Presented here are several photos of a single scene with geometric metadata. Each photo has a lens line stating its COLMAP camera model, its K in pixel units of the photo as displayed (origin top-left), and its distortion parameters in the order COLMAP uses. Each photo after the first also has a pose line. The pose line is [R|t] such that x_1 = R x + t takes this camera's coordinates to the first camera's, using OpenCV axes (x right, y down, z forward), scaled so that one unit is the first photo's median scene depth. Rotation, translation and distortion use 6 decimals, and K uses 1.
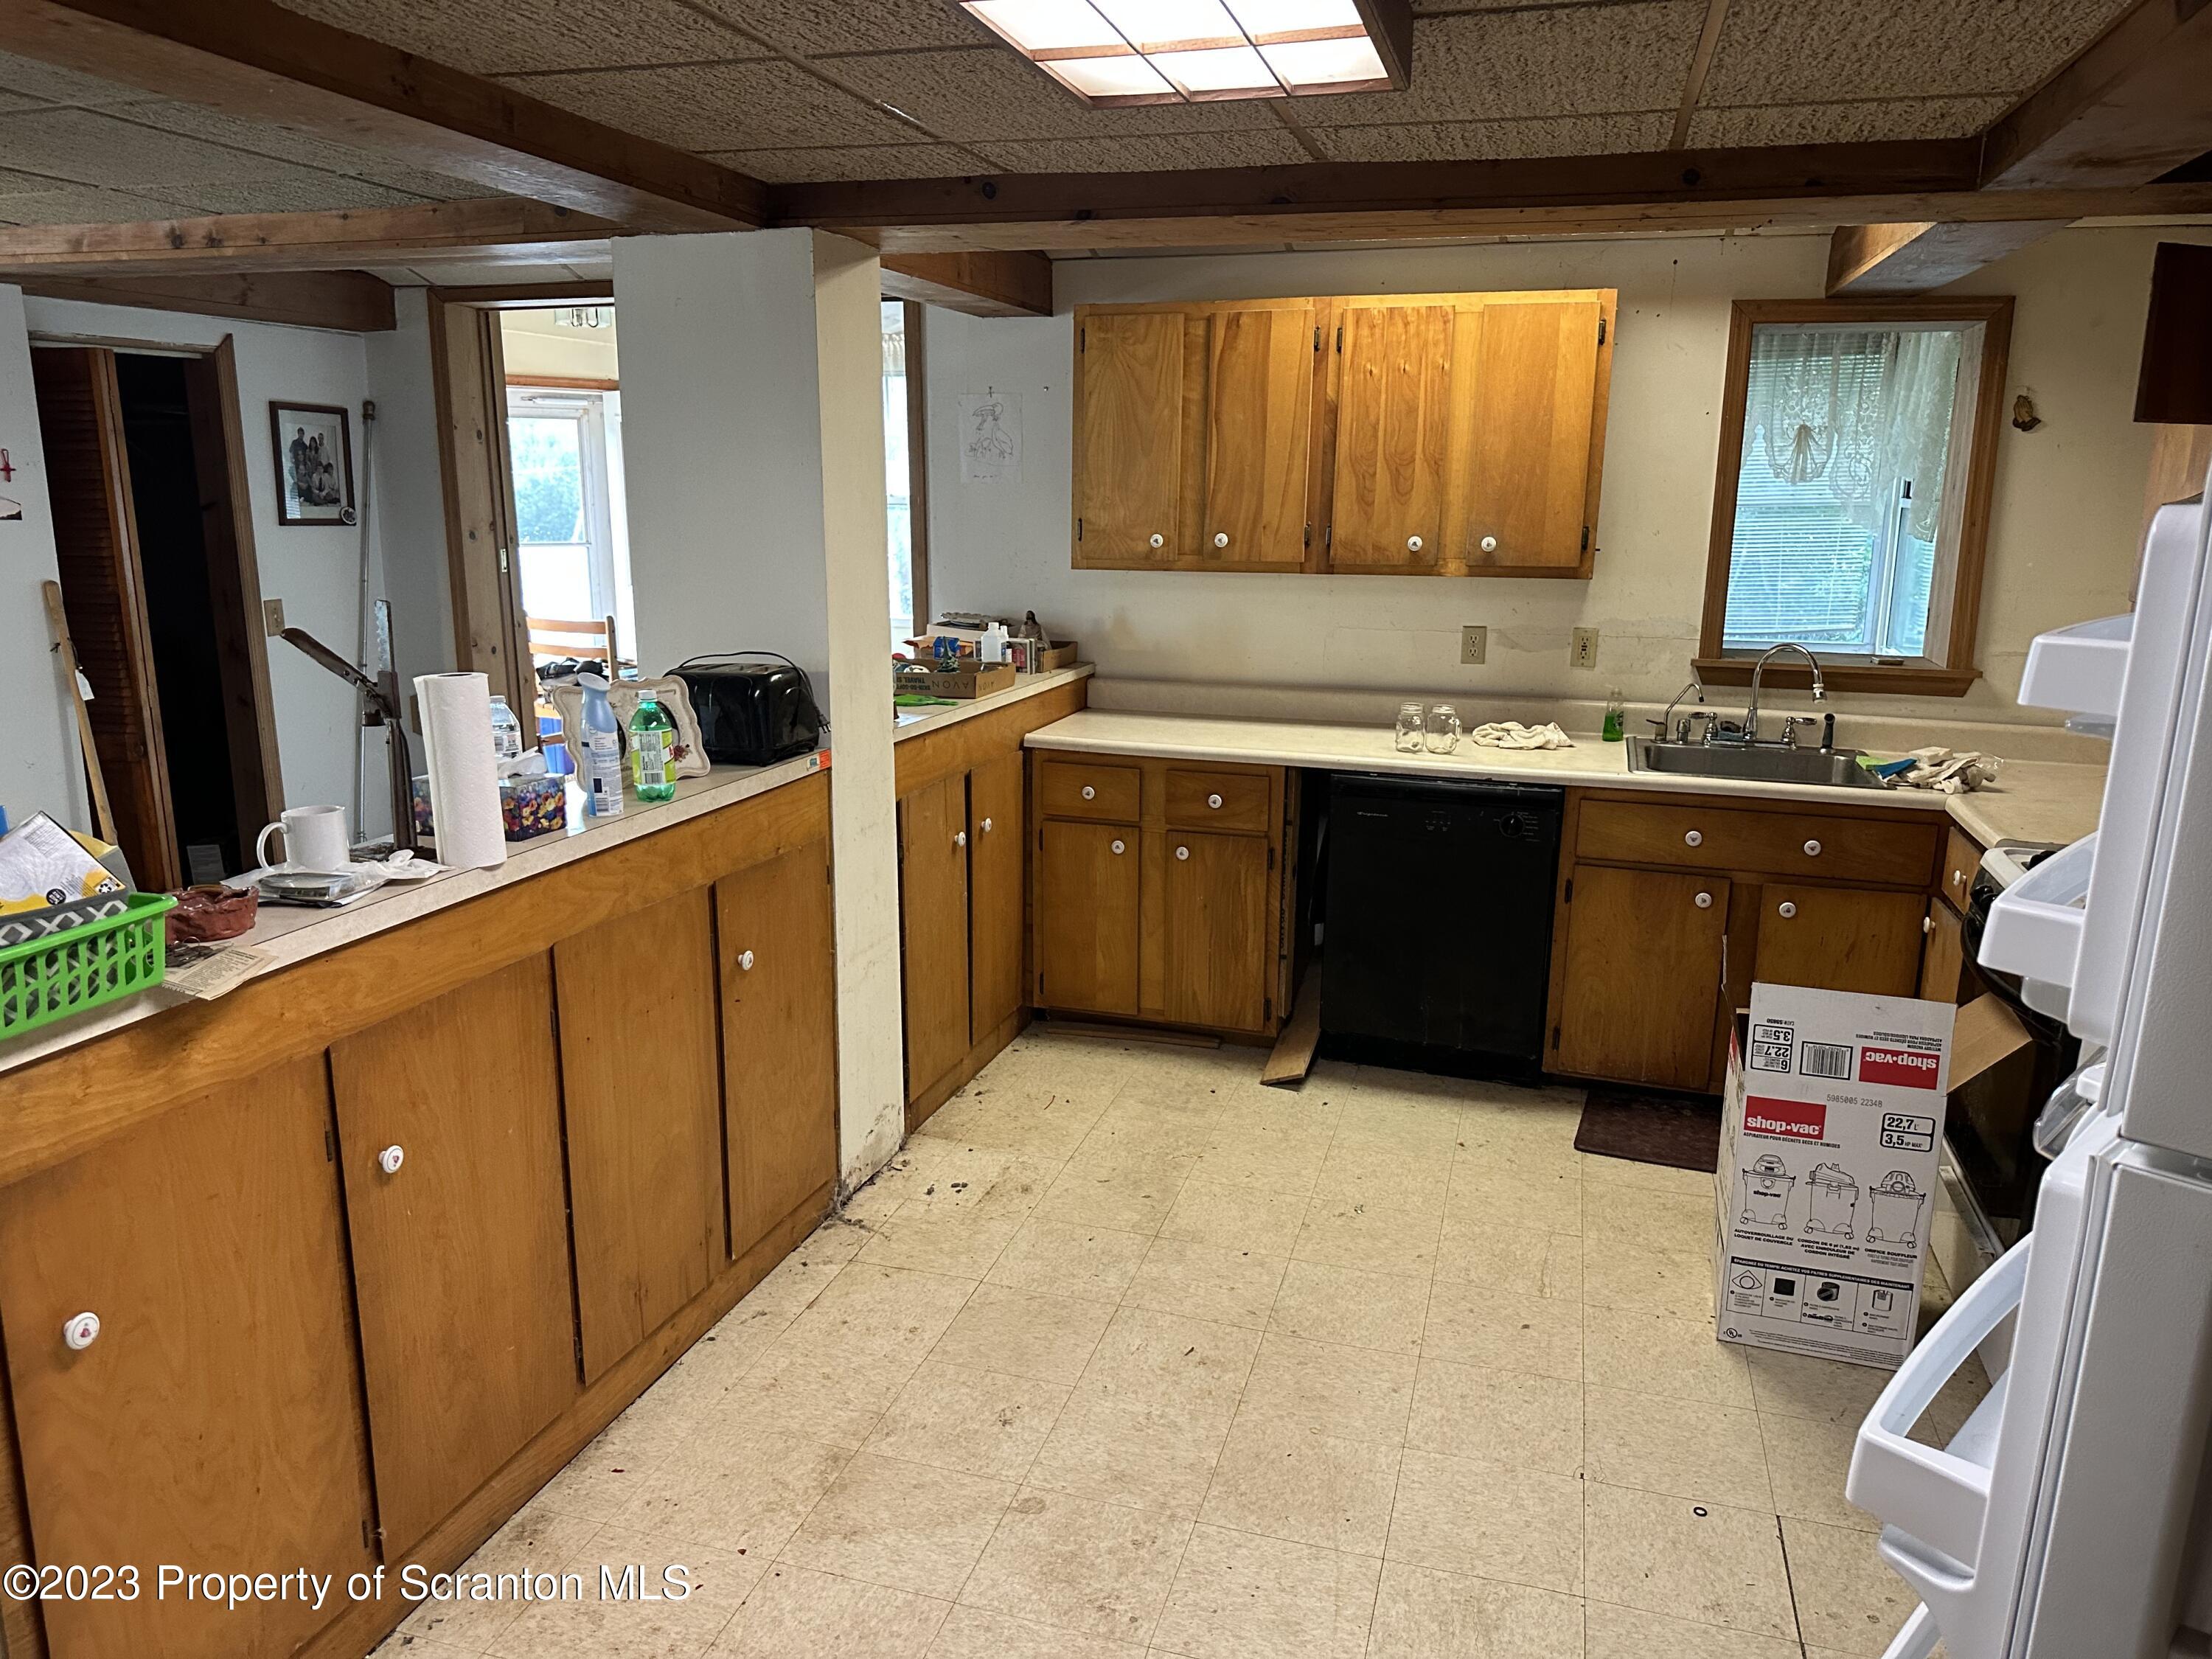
lens RADIAL K [[1552.1, 0, 1092.3], [0, 1552.1, 819.7], [0, 0, 1]] dist [0.022220, -0.042888]
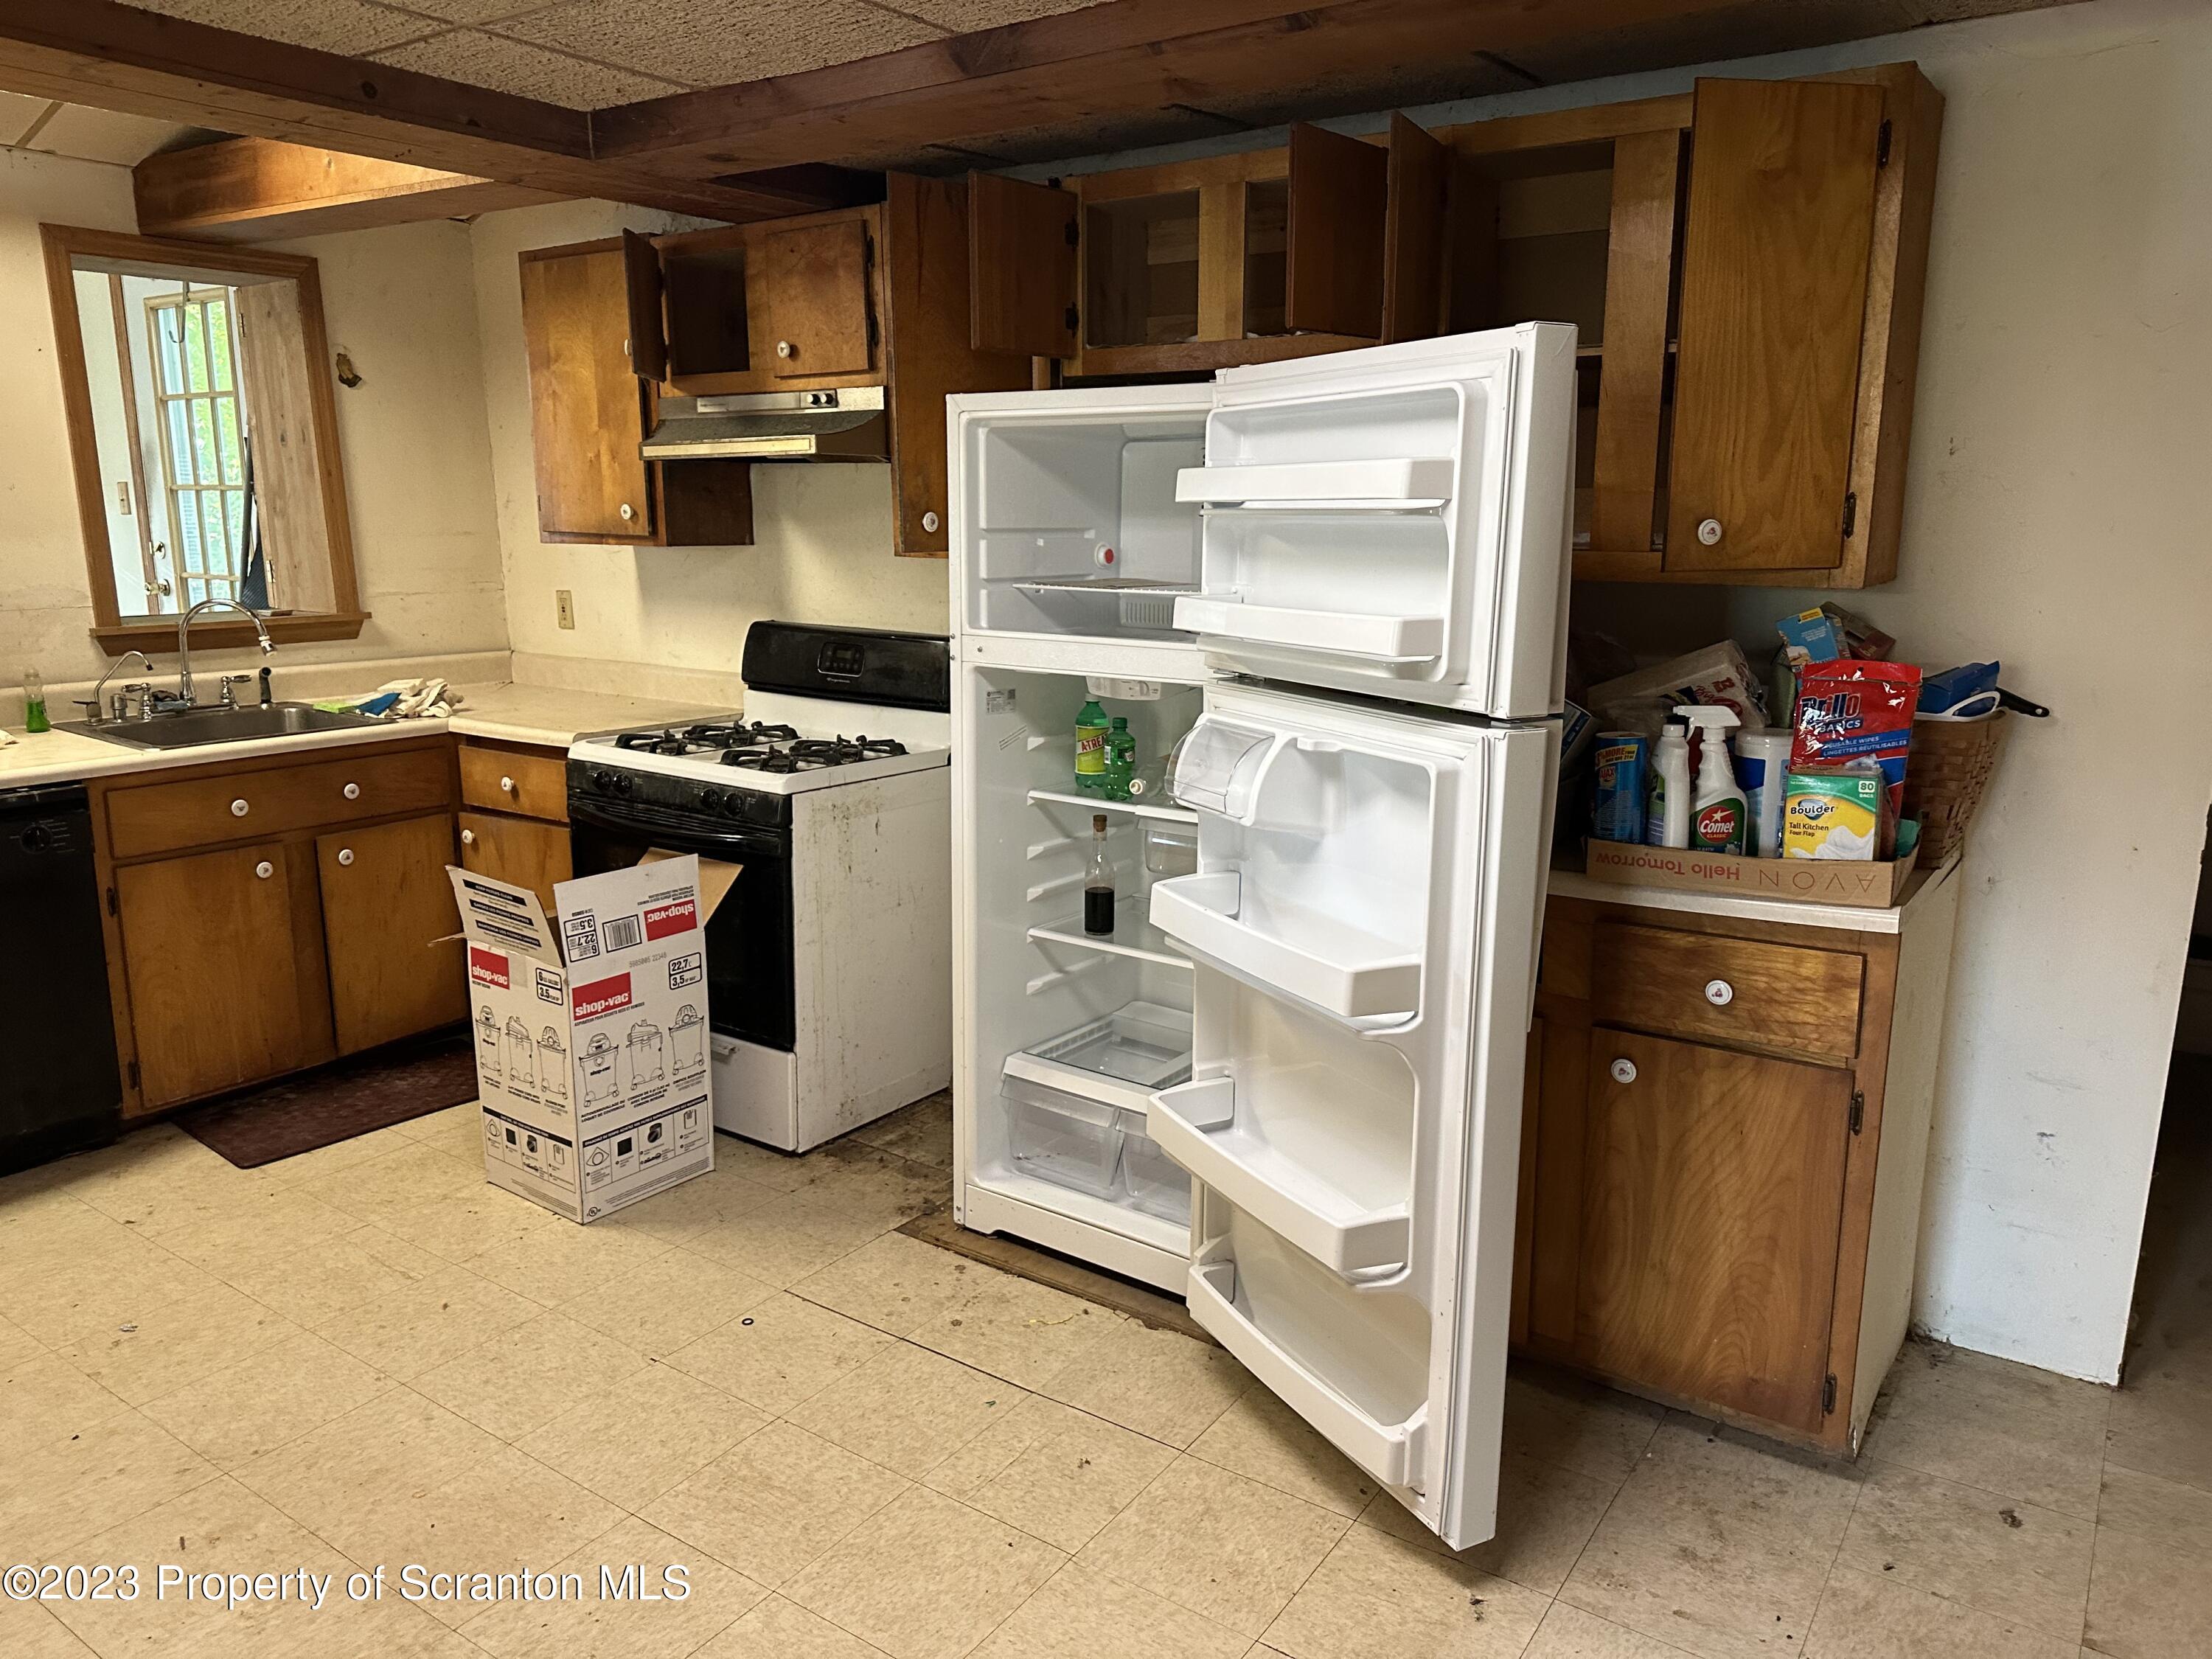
lens RADIAL K [[1552.1, 0, 1092.3], [0, 1552.1, 819.7], [0, 0, 1]] dist [0.022220, -0.042888]
pose [[0.298941, -0.202111, 0.932623, -0.330934], [0.201003, 0.968724, 0.145506, -0.014128], [-0.932862, 0.143963, 0.330216, 0.220124]]
